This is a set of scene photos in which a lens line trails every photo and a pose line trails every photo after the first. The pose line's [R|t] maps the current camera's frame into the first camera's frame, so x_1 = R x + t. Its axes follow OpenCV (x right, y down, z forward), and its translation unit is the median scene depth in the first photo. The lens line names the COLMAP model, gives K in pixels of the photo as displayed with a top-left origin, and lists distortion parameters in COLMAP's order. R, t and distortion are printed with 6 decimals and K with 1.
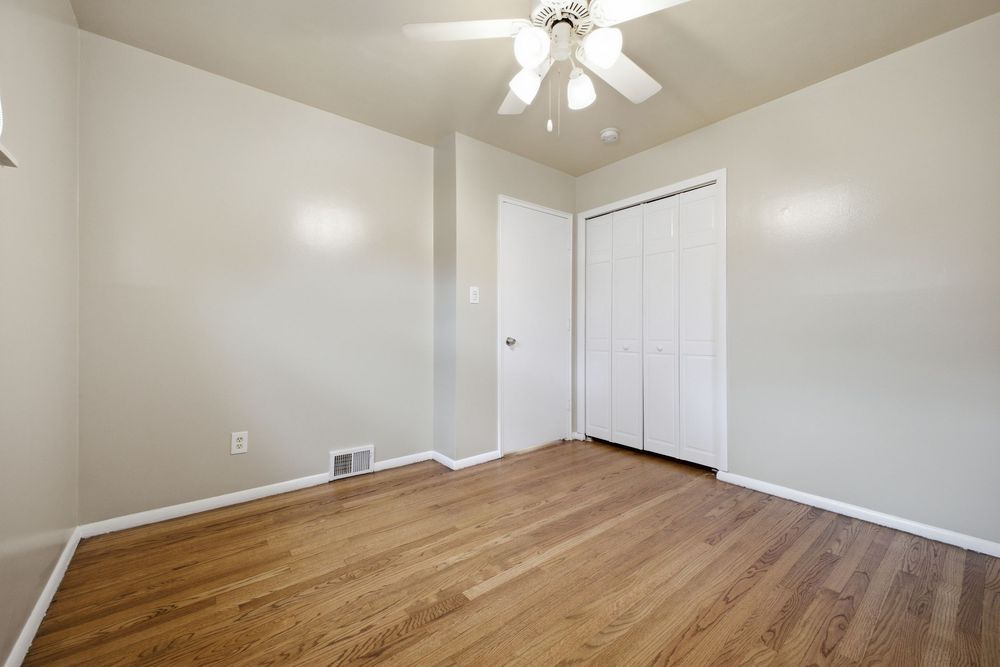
lens RADIAL K [[395.8, 0, 489.1], [0, 395.8, 334.8], [0, 0, 1]] dist [0.010119, -0.003103]
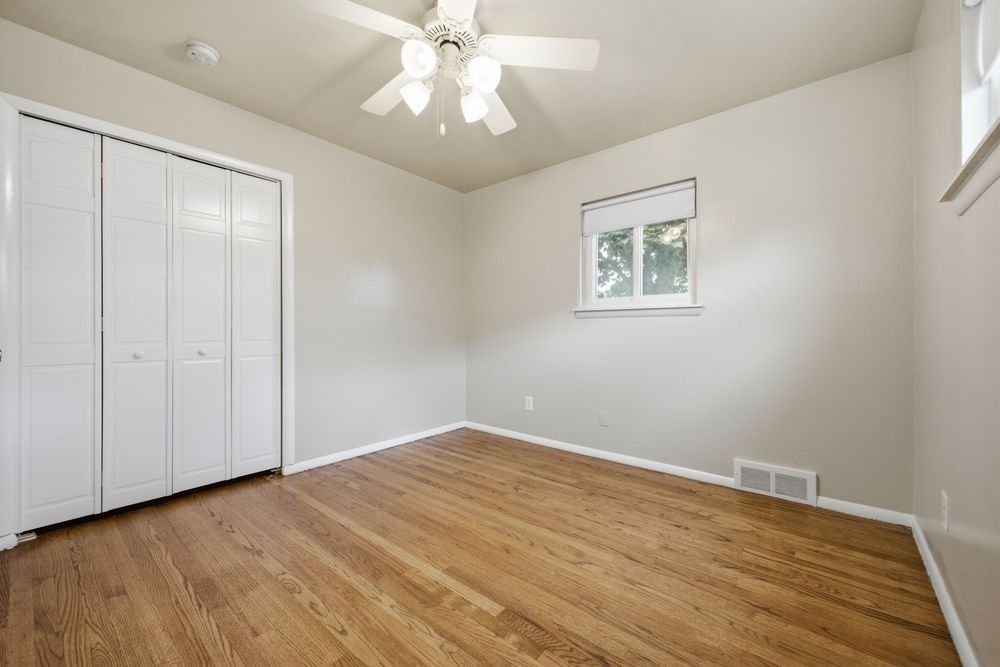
lens RADIAL K [[395.8, 0, 517.8], [0, 395.8, 322.7], [0, 0, 1]] dist [0.010119, -0.003103]
pose [[-0.232316, 0.011442, 0.972573, -0.761474], [0.013664, 0.999871, -0.008499, -0.013321], [-0.972544, 0.011315, -0.232443, 0.901430]]
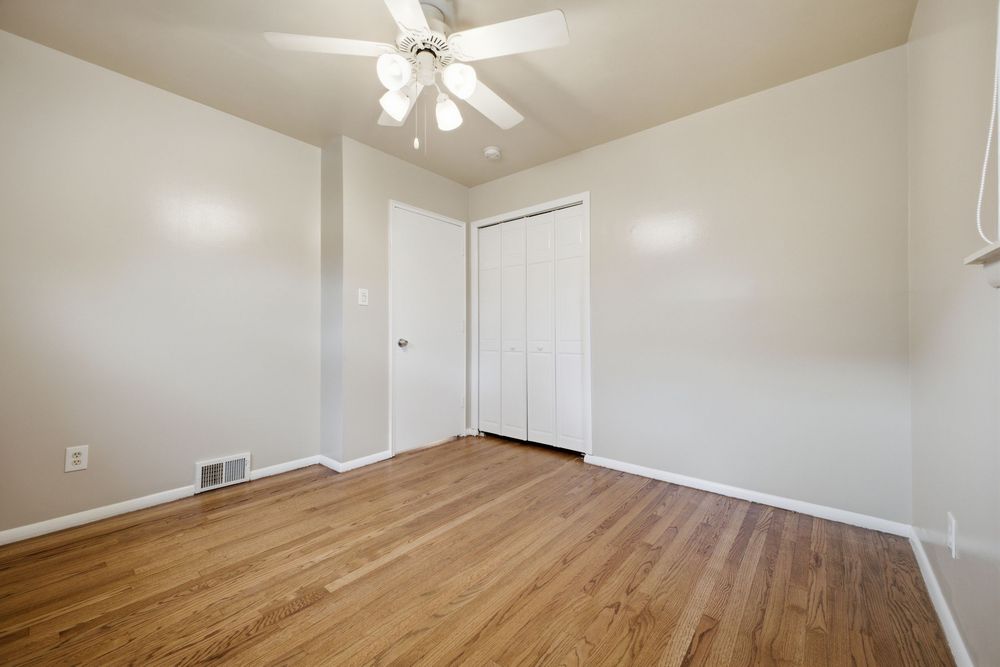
lens RADIAL K [[395.8, 0, 494.9], [0, 395.8, 330.3], [0, 0, 1]] dist [0.010119, -0.003103]
pose [[0.978026, -0.000639, 0.208484, 0.117949], [0.003941, 0.999873, -0.015423, 0.002325], [-0.208448, 0.015905, 0.977904, -0.085731]]
